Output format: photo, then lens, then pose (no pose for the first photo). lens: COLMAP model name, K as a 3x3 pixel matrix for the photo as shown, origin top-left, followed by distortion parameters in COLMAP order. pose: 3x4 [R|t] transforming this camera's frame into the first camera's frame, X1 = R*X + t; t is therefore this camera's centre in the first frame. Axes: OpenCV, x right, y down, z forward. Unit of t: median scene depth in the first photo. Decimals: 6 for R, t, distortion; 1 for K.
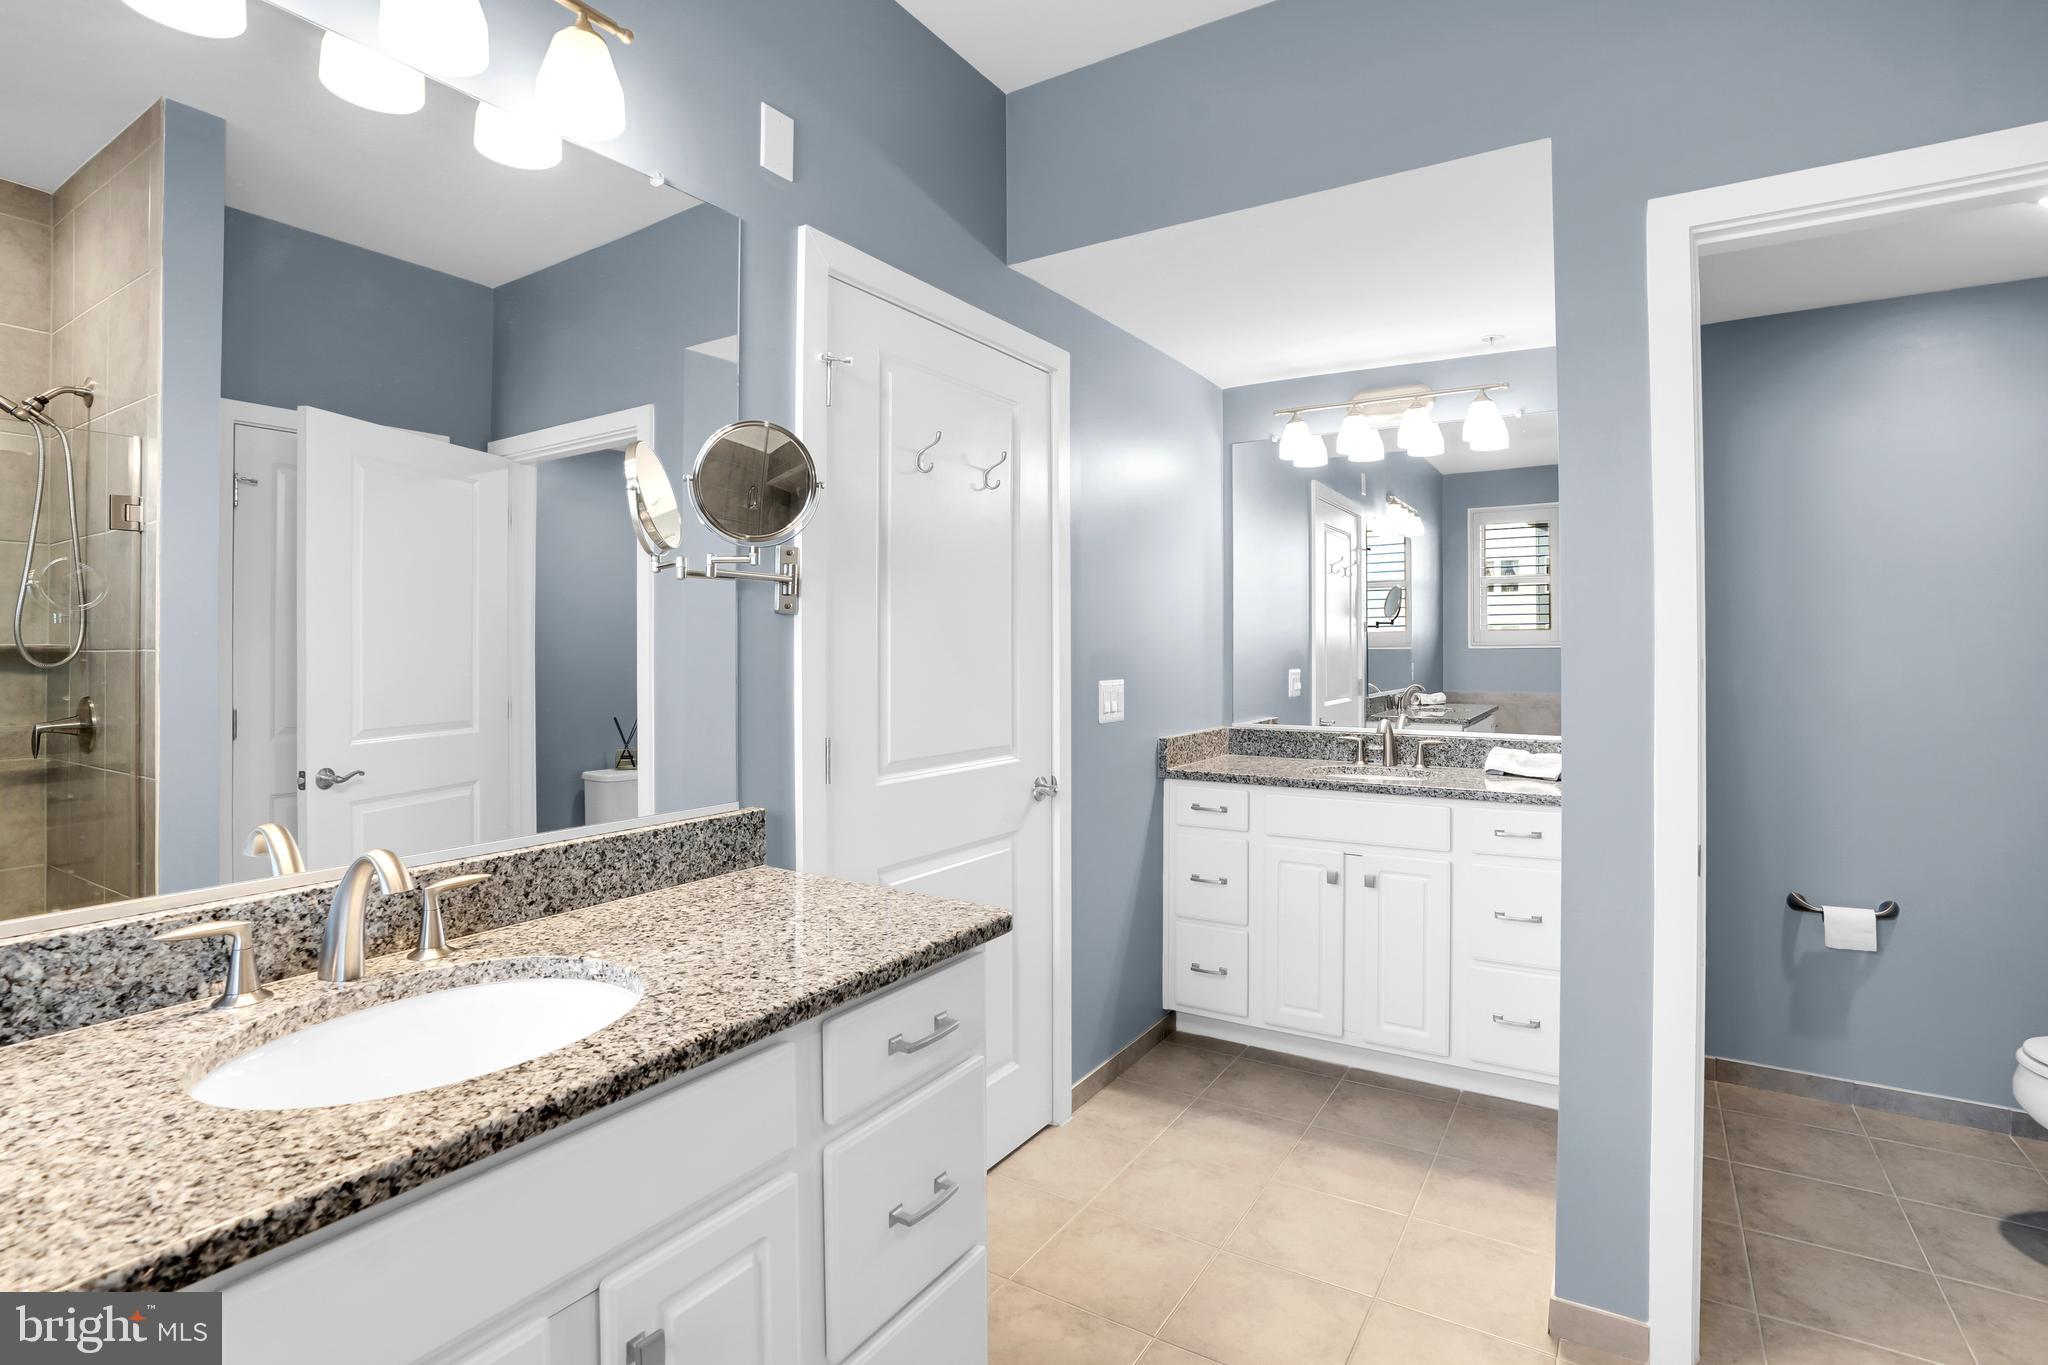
lens RADIAL K [[992.4, 0, 1022.7], [0, 992.4, 655.0], [0, 0, 1]] dist [-0.001999, -0.000050]
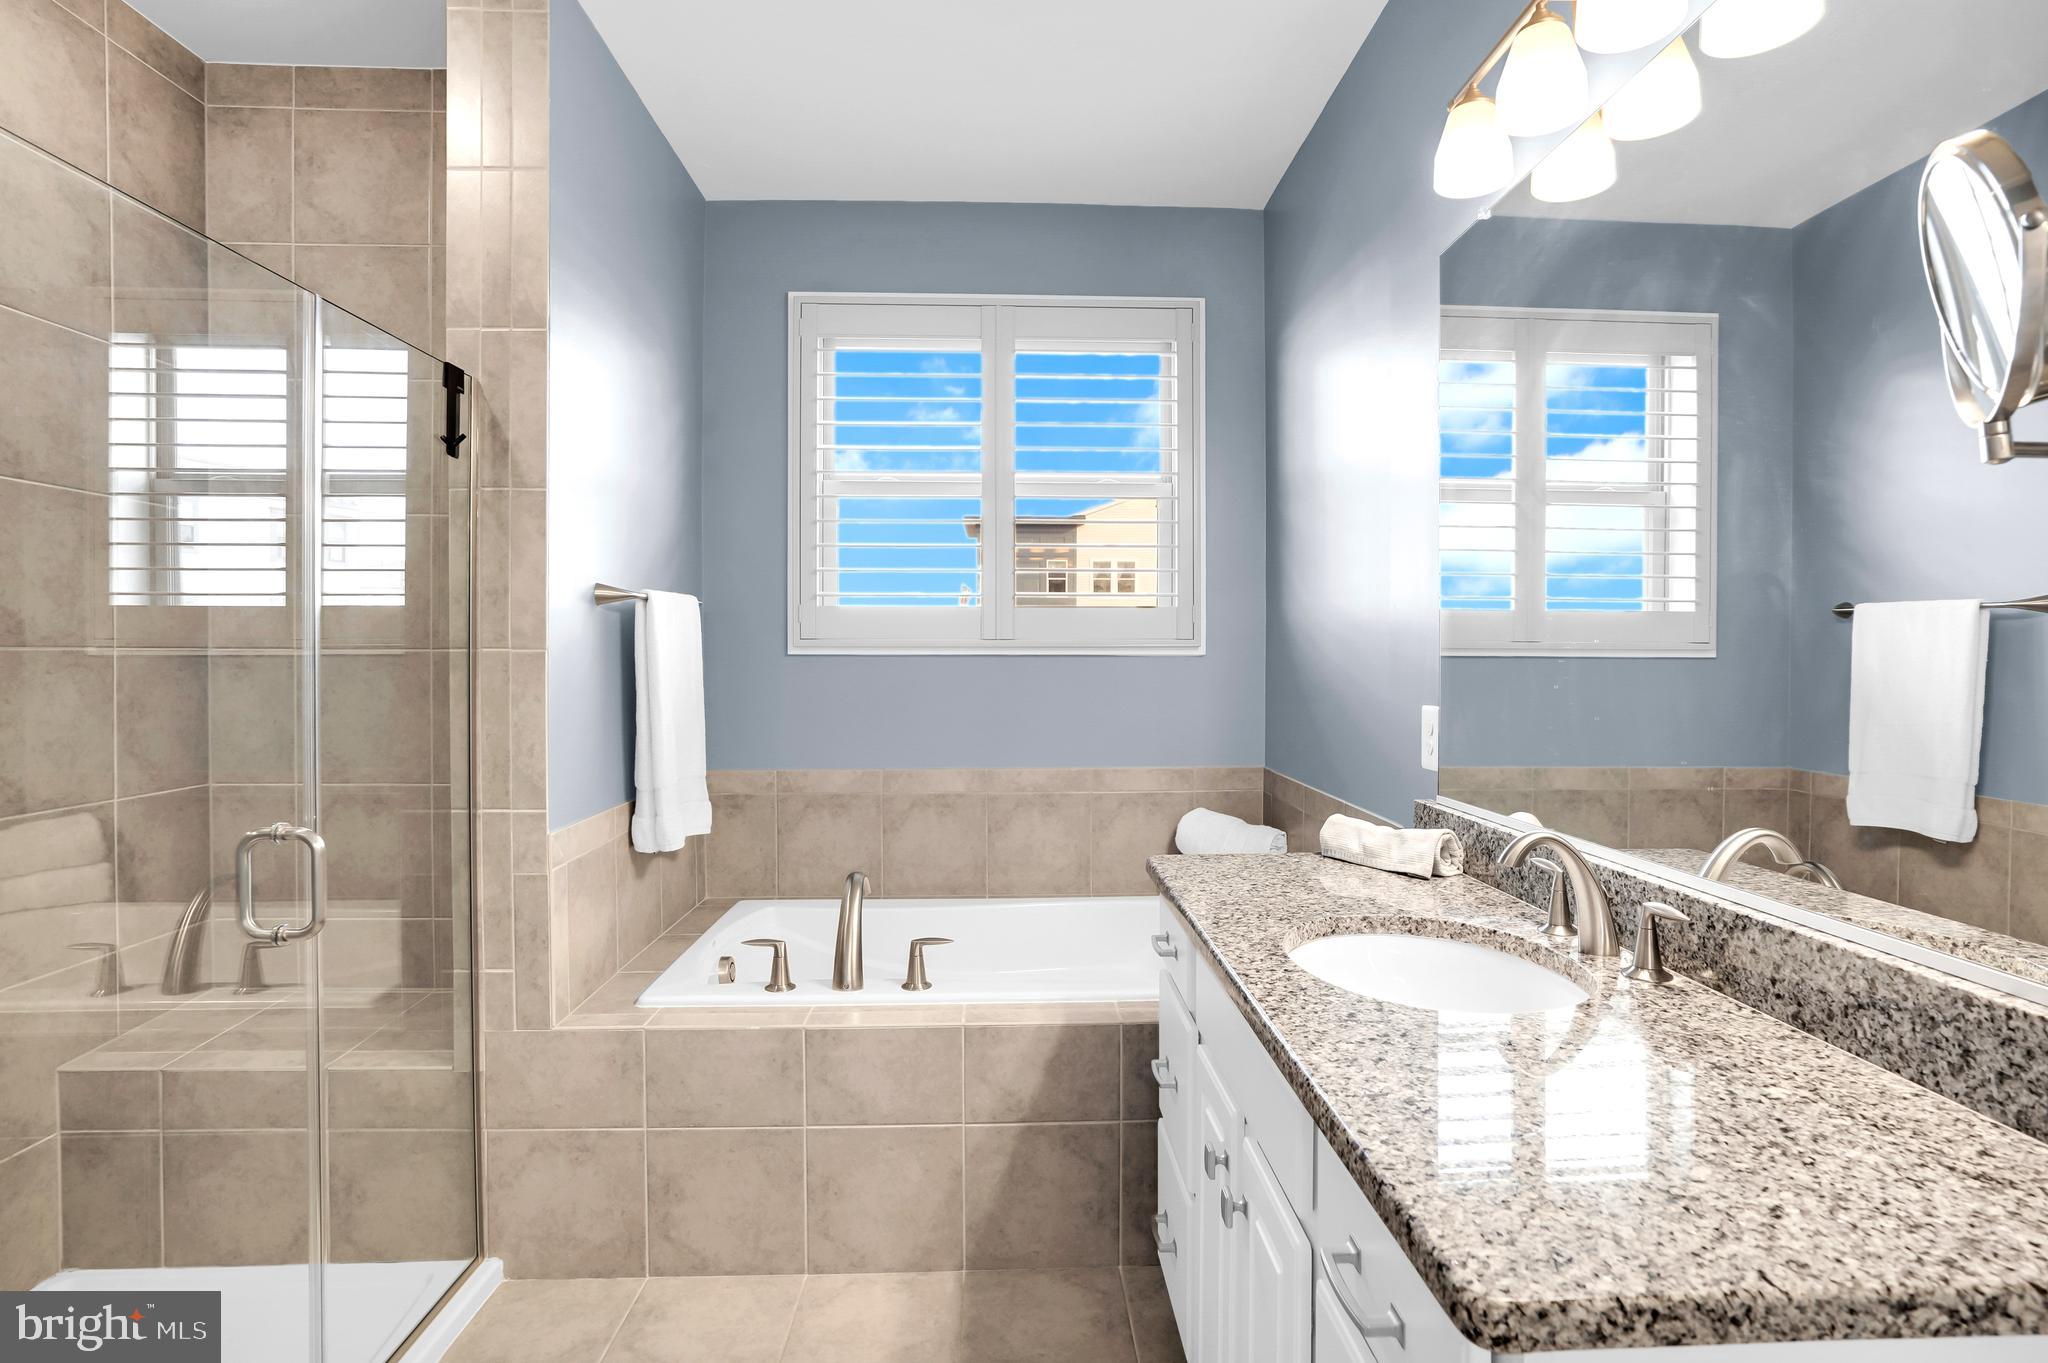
lens RADIAL K [[992.4, 0, 1022.7], [0, 992.4, 654.0], [0, 0, 1]] dist [-0.001999, -0.000050]
pose [[-0.819731, 0.002165, -0.572745, 0.390224], [0.000913, 0.999997, 0.002473, -0.007990], [0.572748, 0.001504, -0.819730, 1.279811]]
